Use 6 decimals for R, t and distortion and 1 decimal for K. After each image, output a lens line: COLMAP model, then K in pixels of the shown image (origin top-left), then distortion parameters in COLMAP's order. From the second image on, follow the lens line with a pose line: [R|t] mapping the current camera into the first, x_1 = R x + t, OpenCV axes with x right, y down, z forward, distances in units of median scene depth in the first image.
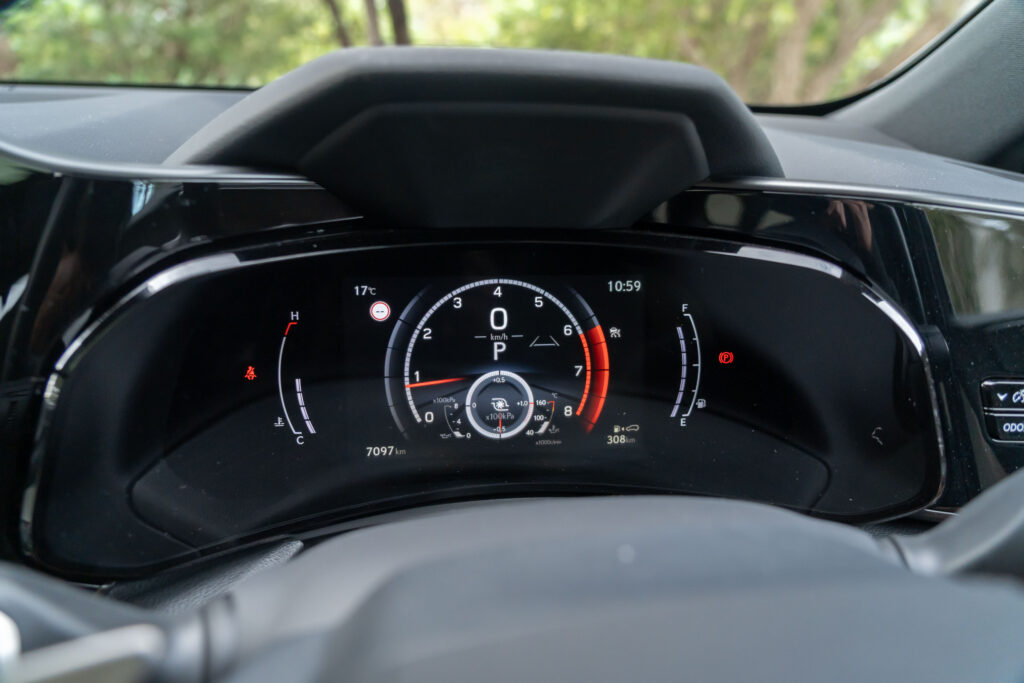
lens RADIAL K [[686.4, 0, 513.9], [0, 686.4, 340.3], [0, 0, 1]] dist [-0.017725, 0.012779]
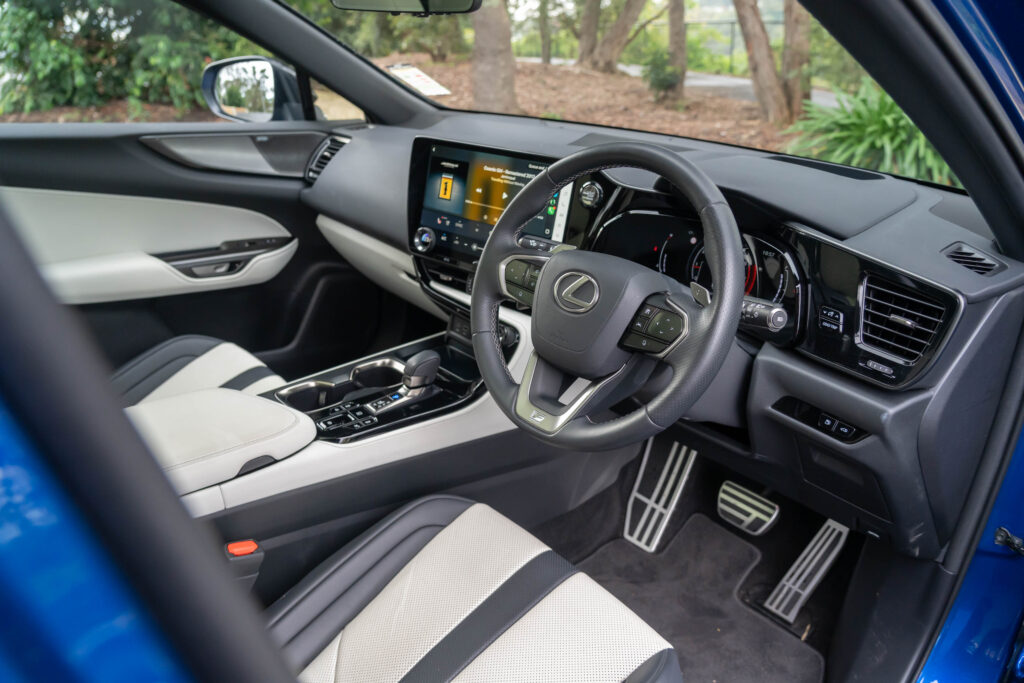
lens RADIAL K [[686.4, 0, 517.9], [0, 686.4, 344.9], [0, 0, 1]] dist [-0.017725, 0.012779]
pose [[0.547559, 0.335739, -0.766458, 1.856588], [-0.314866, 0.931324, 0.183016, 0.078098], [0.775267, 0.141120, 0.615668, -1.426427]]
